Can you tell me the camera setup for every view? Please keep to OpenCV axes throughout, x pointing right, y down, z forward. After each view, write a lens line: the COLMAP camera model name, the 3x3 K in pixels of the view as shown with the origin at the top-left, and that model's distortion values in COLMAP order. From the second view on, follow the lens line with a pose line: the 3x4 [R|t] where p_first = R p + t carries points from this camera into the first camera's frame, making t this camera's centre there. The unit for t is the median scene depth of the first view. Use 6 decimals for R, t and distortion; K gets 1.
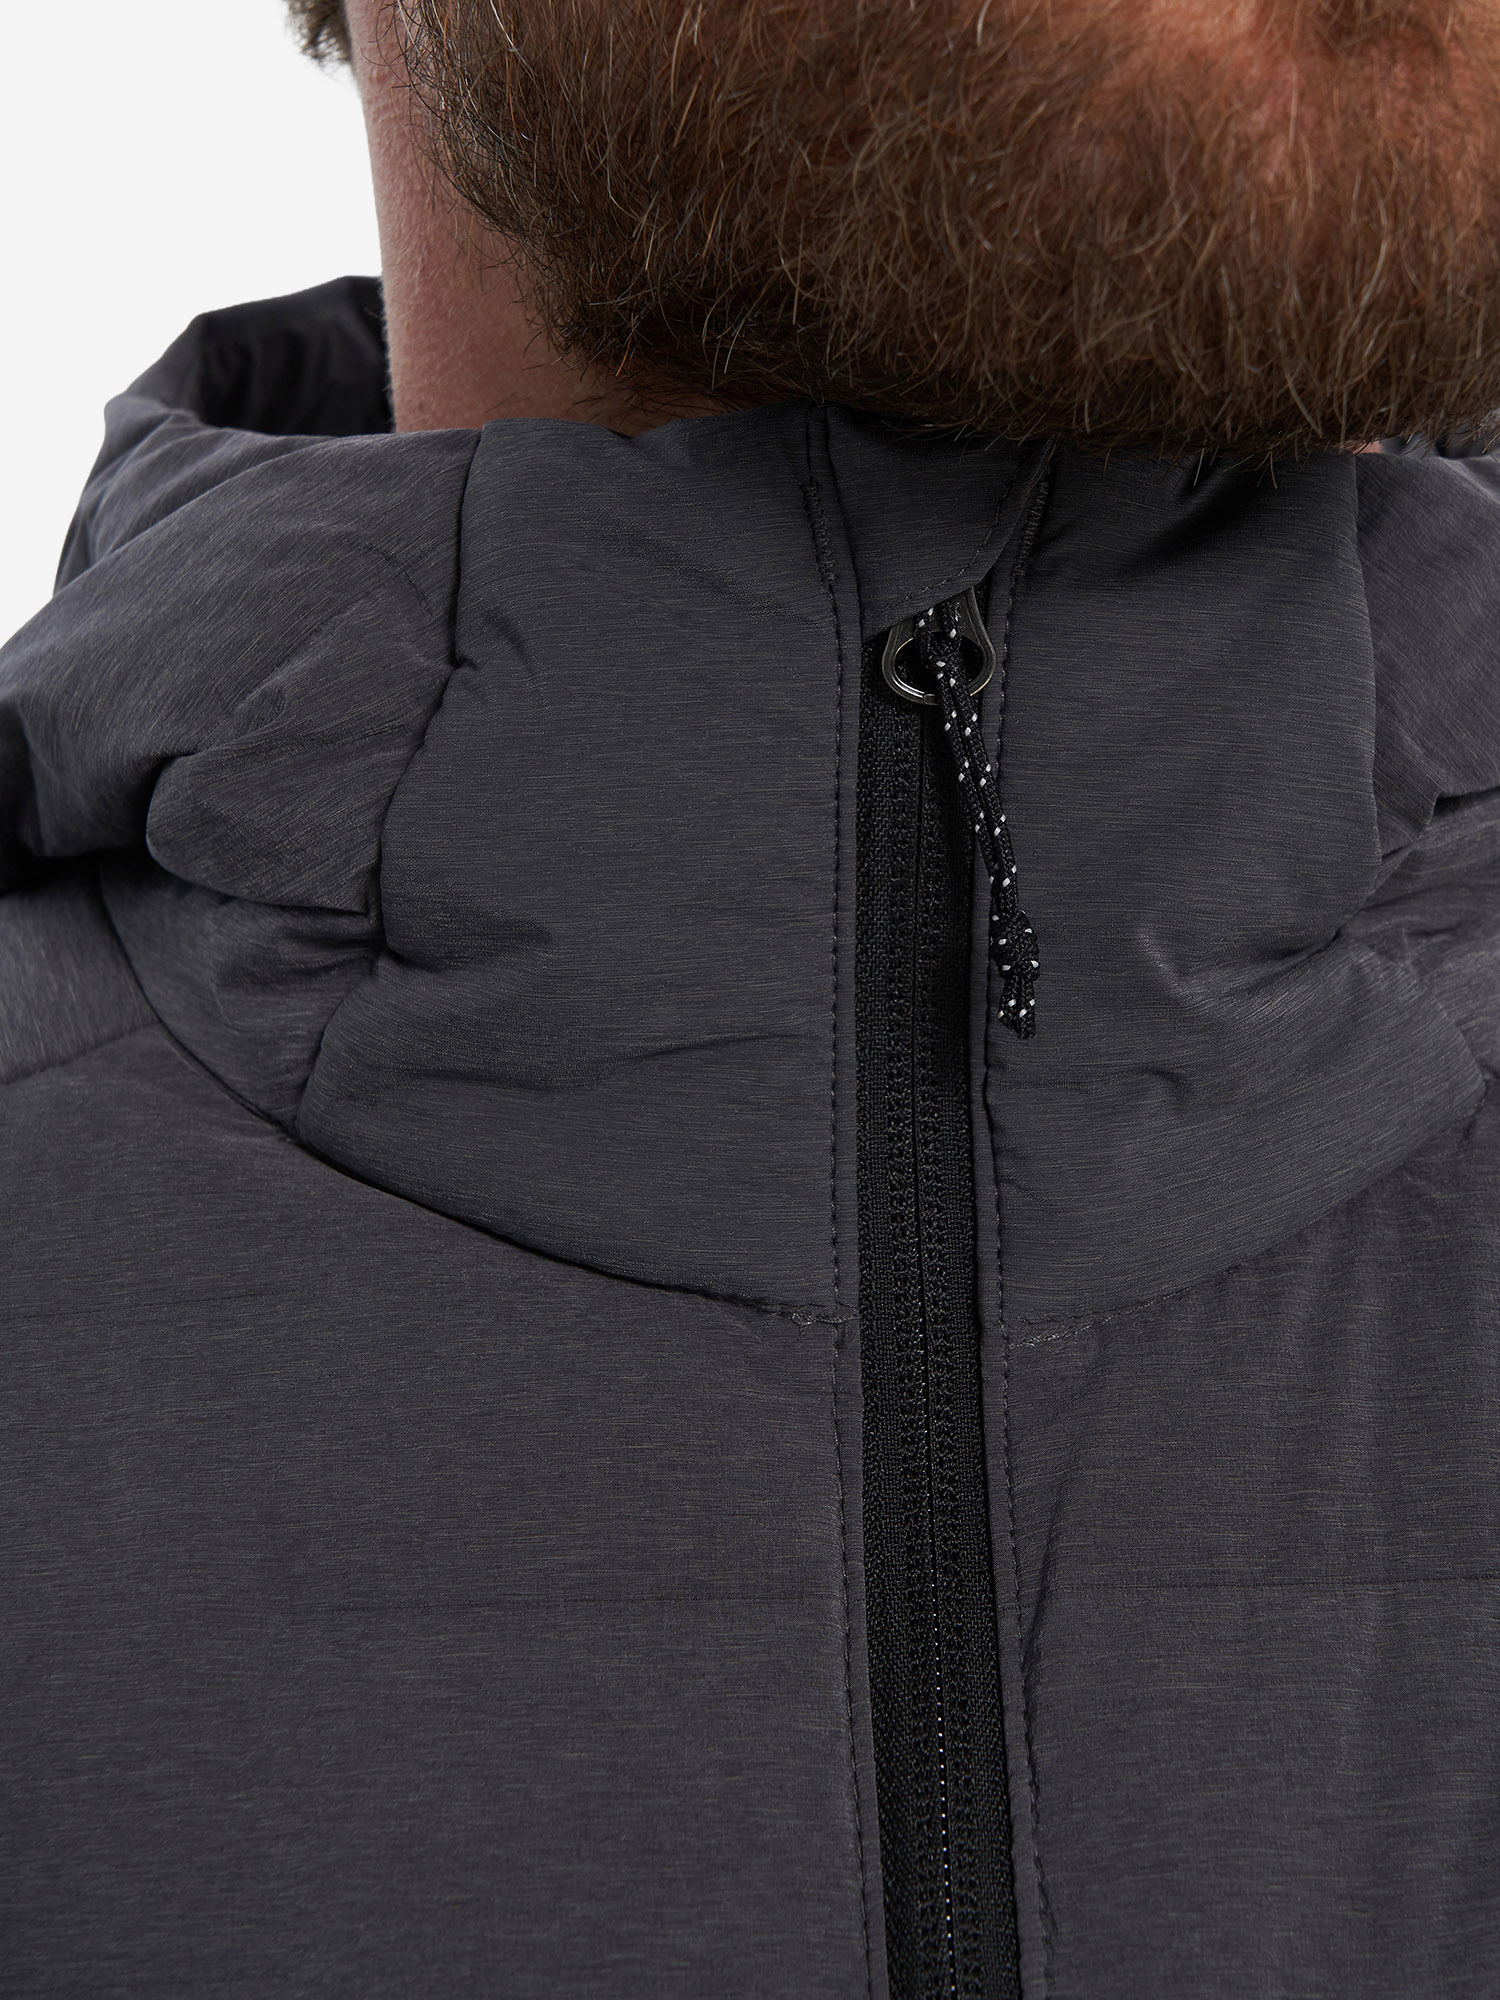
lens RADIAL K [[3030.7, 0, 749.5], [0, 3030.7, 1000.9], [0, 0, 1]] dist [0.006784, 0.000000]
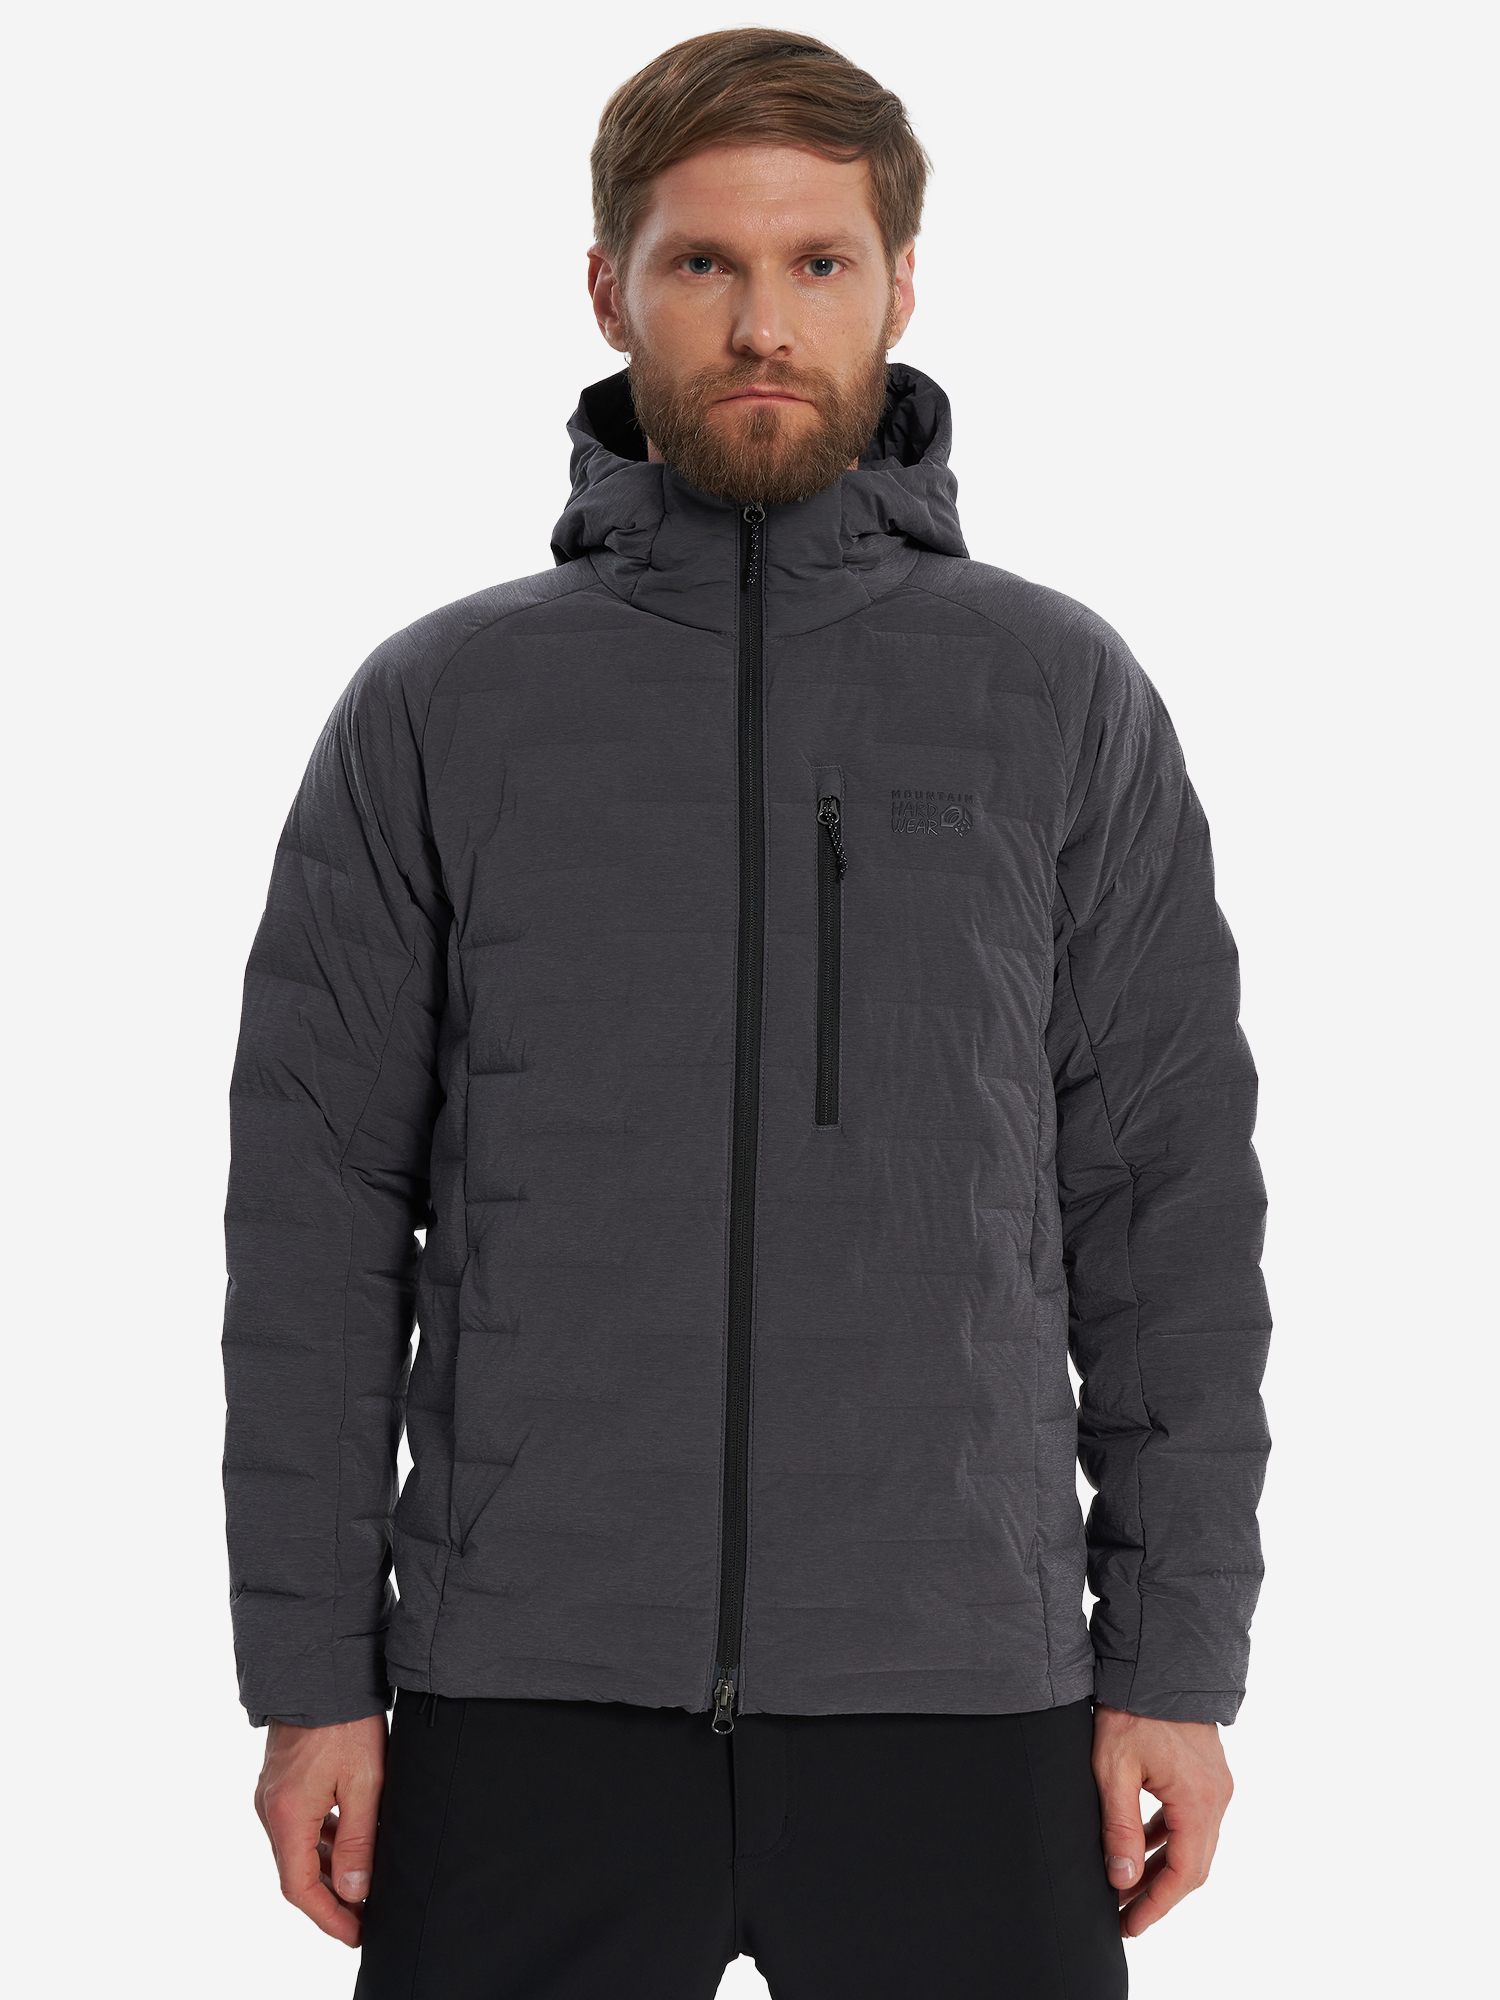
lens RADIAL K [[2715.3, 0, 747.7], [0, 2715.3, 1003.7], [0, 0, 1]] dist [-0.074257, 0.000000]
pose [[0.999770, 0.011367, -0.018213, 0.140400], [-0.008513, 0.988685, 0.149764, 0.027310], [0.019709, -0.149574, 0.988554, -3.712967]]
